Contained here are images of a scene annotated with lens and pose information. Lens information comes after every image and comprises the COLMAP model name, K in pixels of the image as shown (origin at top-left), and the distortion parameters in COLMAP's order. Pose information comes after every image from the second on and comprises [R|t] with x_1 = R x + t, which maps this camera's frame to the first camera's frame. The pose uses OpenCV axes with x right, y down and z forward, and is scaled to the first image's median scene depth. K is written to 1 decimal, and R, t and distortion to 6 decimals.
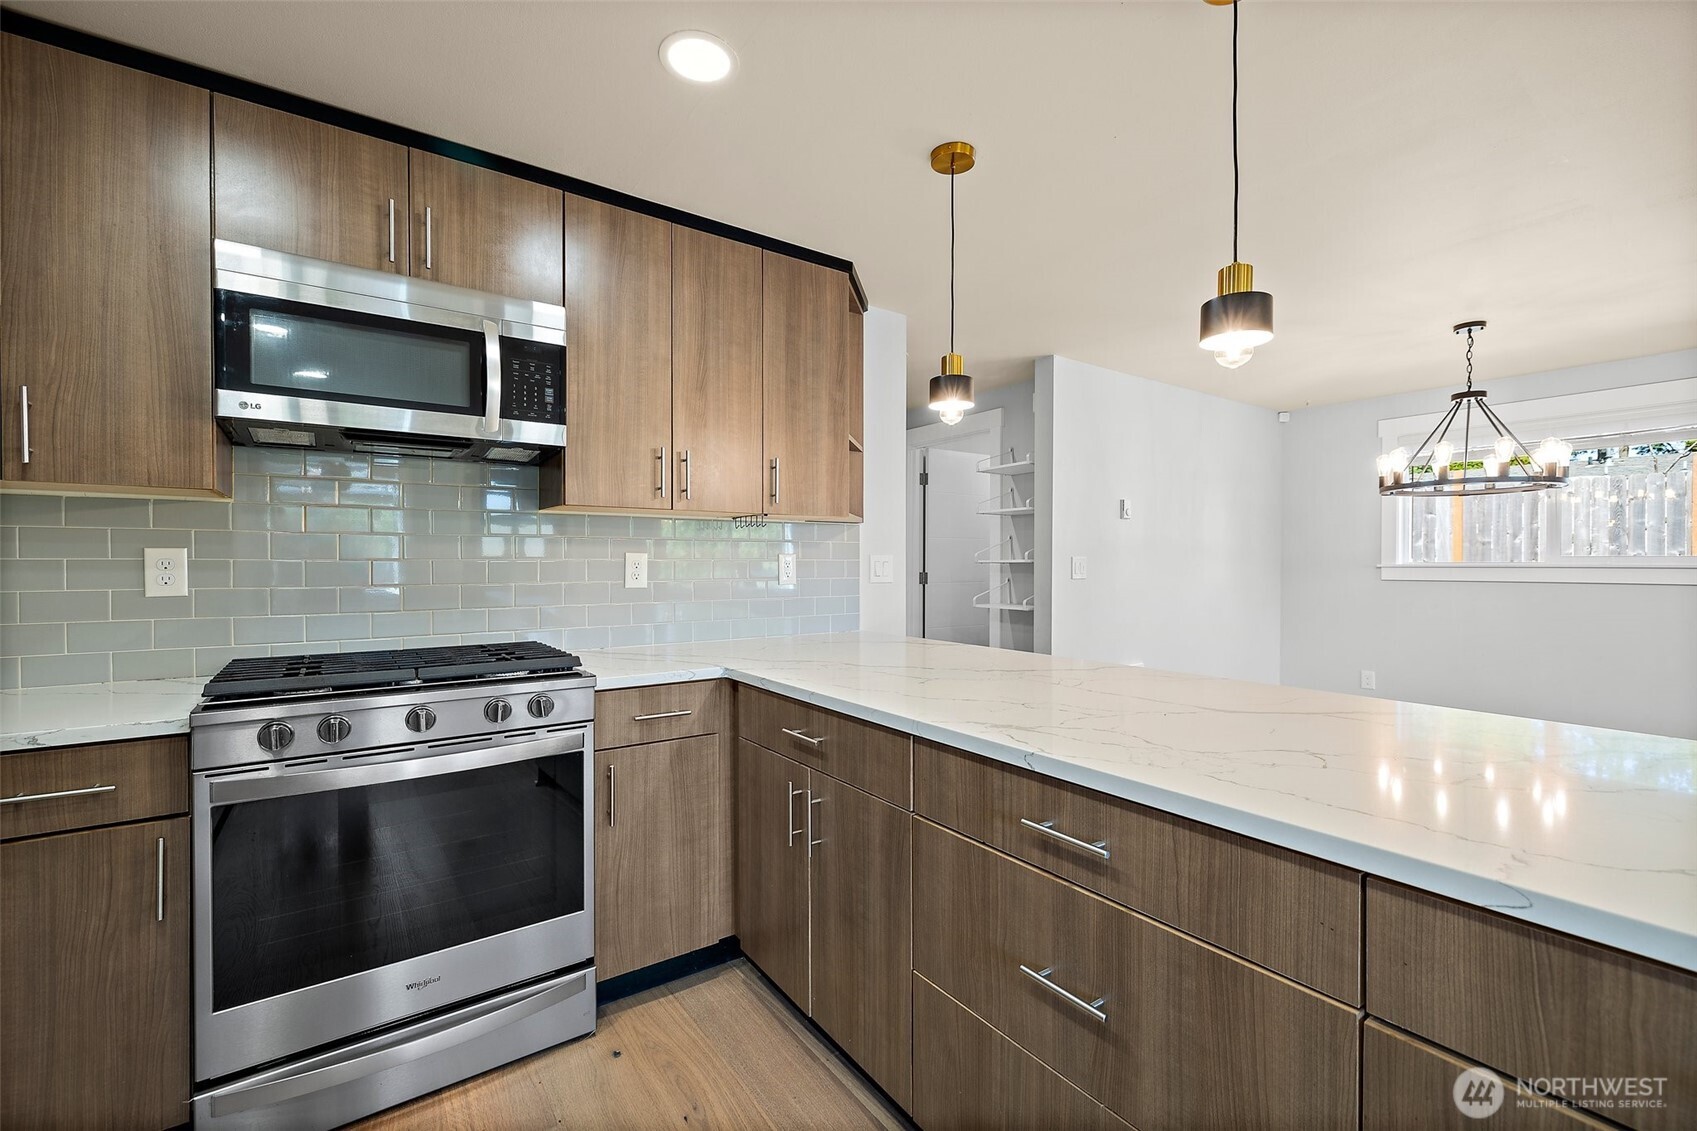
lens RADIAL K [[718.5, 0, 853.4], [0, 718.5, 567.1], [0, 0, 1]] dist [0.000153, 0.000281]
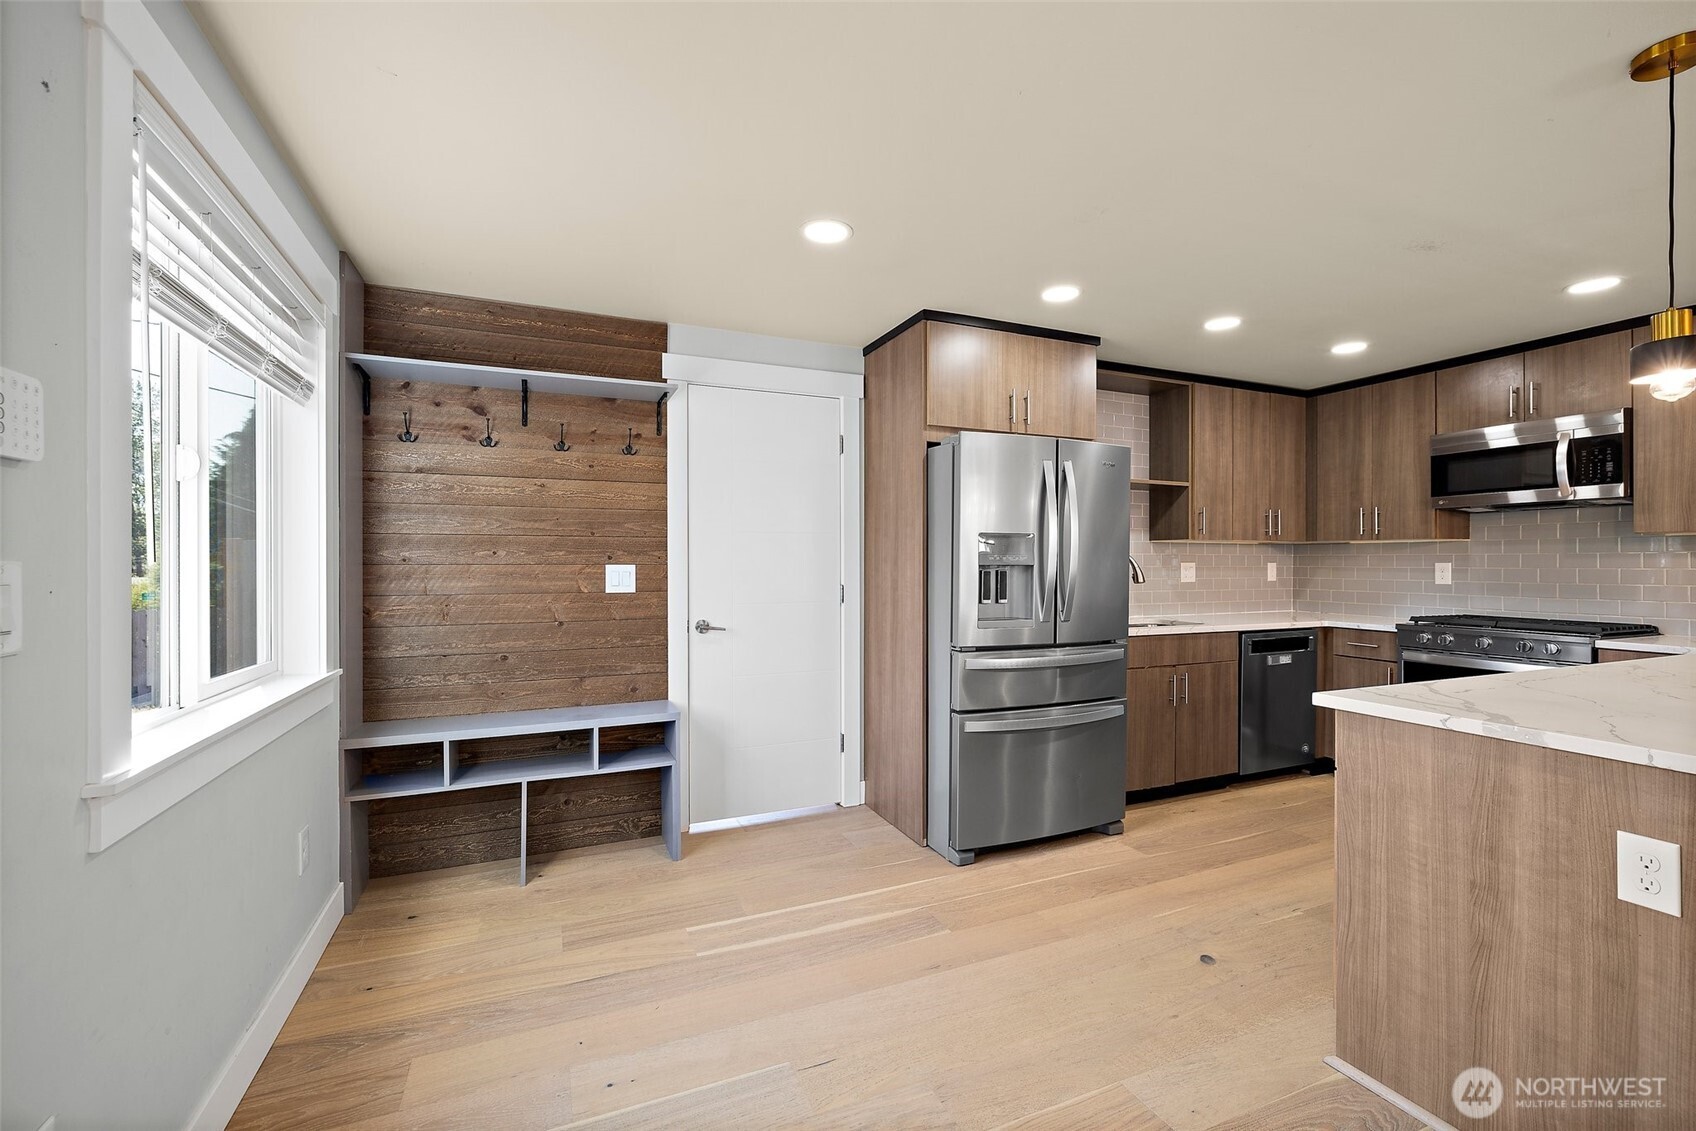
lens RADIAL K [[720.0, 0, 852.7], [0, 720.0, 565.9], [0, 0, 1]] dist [0.000068, -0.000013]
pose [[-0.200498, 0.002126, -0.979692, 1.572496], [-0.009836, 0.999943, 0.004183, -0.007644], [0.979645, 0.010475, -0.200466, -0.349256]]
